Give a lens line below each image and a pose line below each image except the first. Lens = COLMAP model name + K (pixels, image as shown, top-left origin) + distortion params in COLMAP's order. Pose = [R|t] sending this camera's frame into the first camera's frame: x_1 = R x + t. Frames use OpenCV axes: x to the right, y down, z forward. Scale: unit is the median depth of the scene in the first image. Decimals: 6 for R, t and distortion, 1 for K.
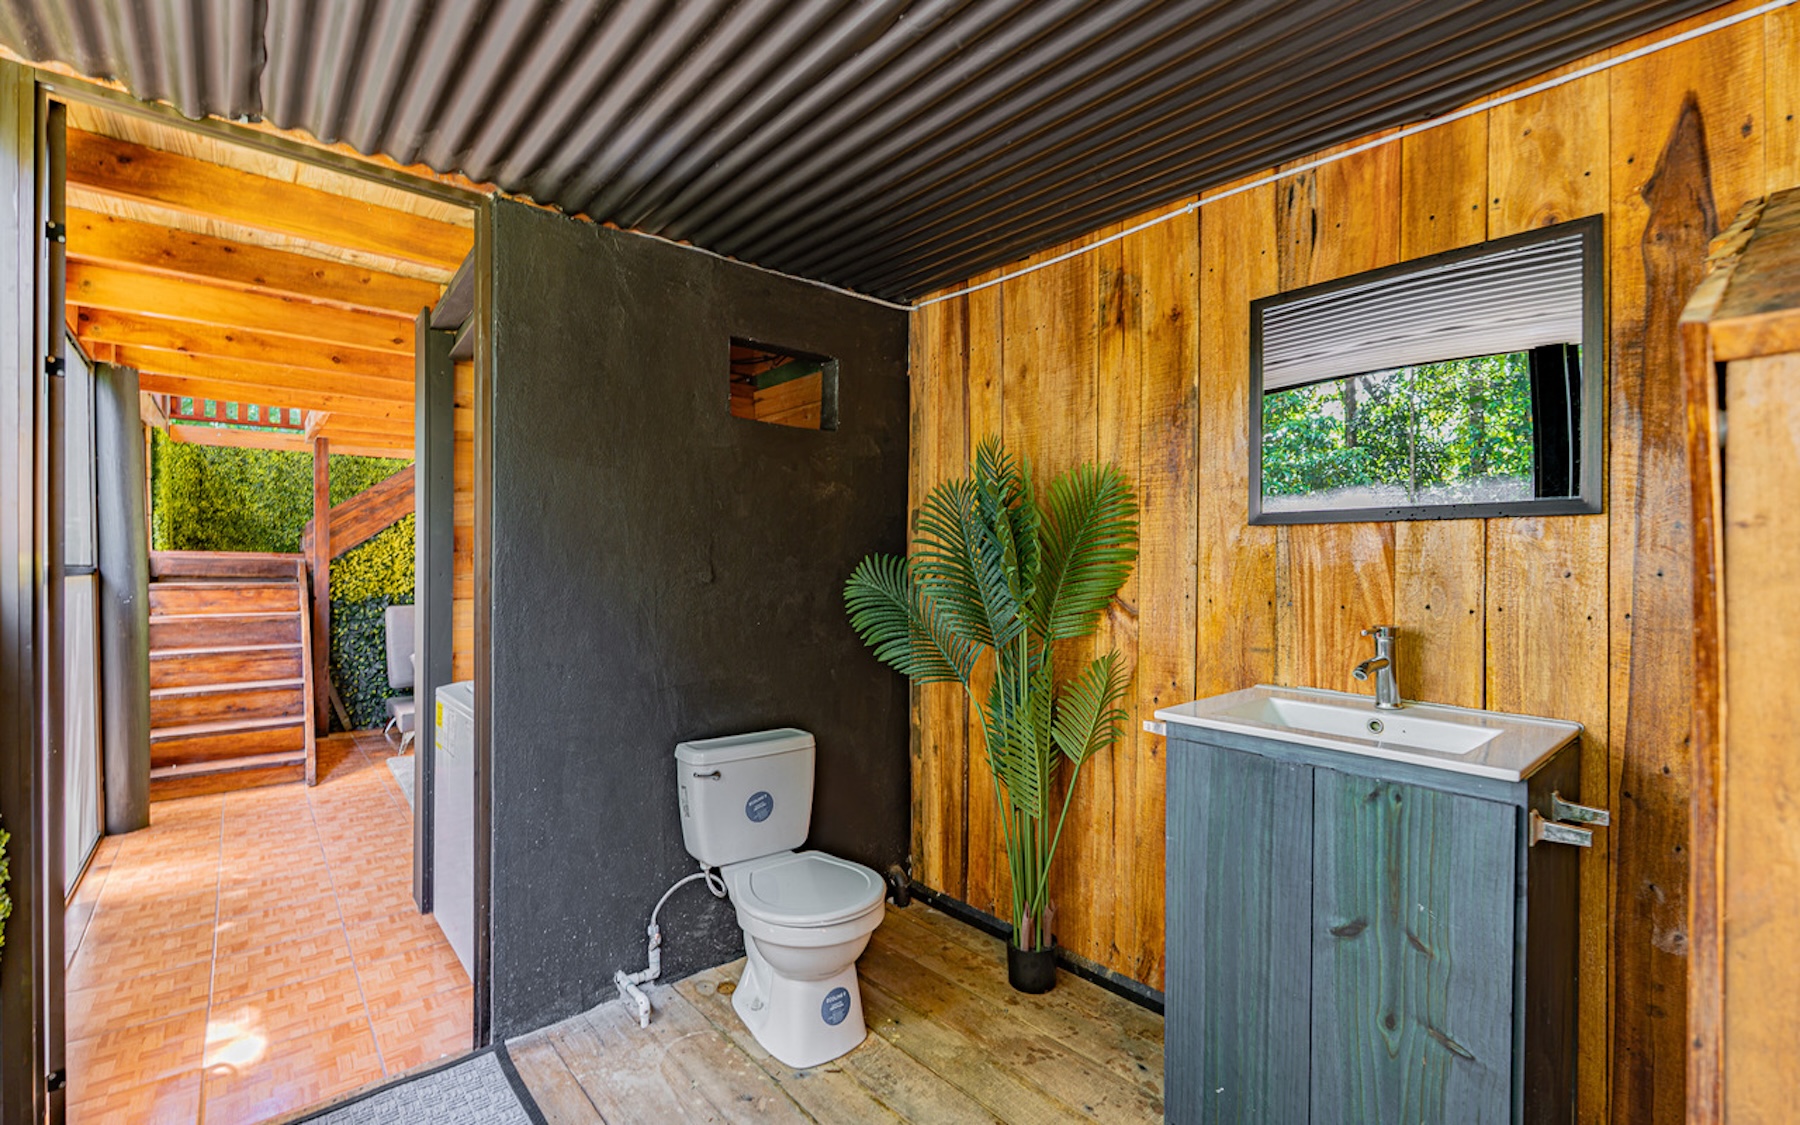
lens RADIAL K [[784.3, 0, 903.3], [0, 784.3, 565.1], [0, 0, 1]] dist [-0.004260, 0.000385]
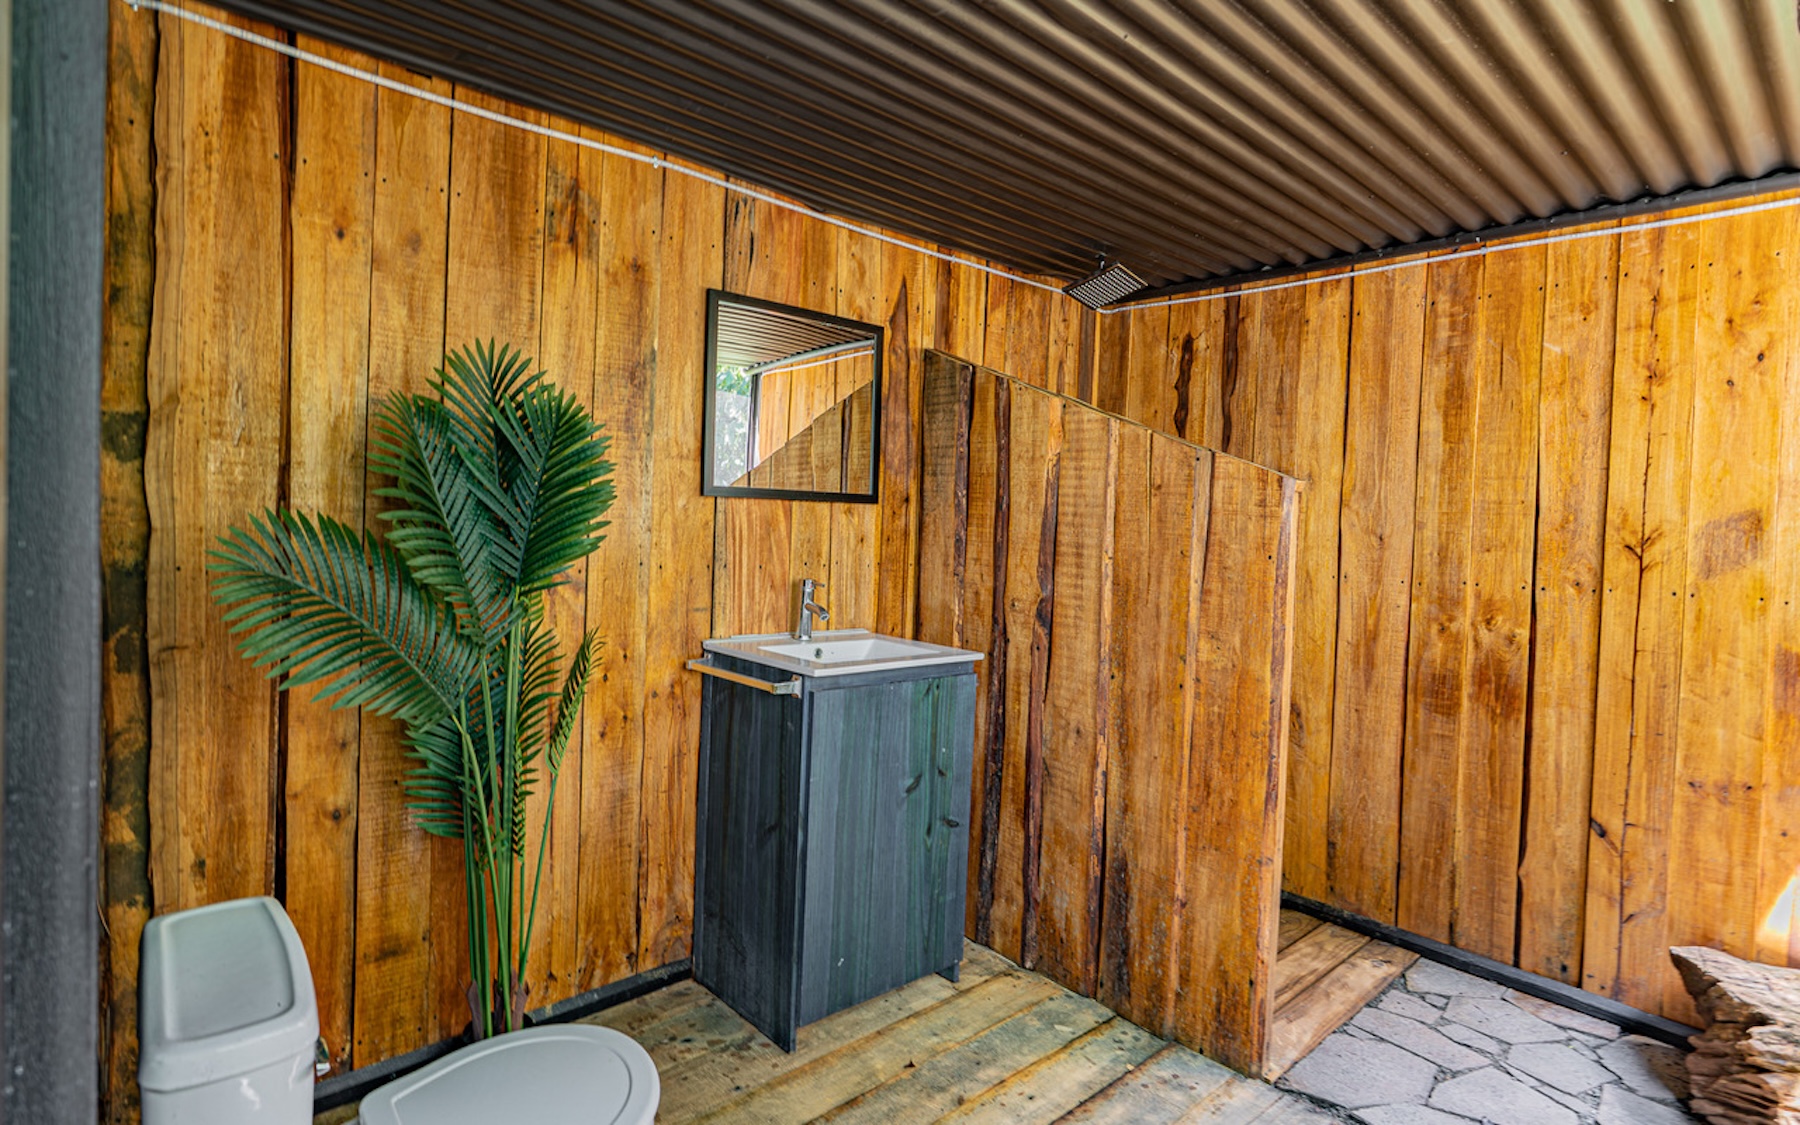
lens RADIAL K [[784.3, 0, 906.5], [0, 784.3, 546.6], [0, 0, 1]] dist [-0.004260, 0.000385]
pose [[0.043980, -0.028537, 0.998625, -0.590368], [-0.027561, 0.999177, 0.029767, -0.019290], [-0.998652, -0.028833, 0.043157, 0.627225]]
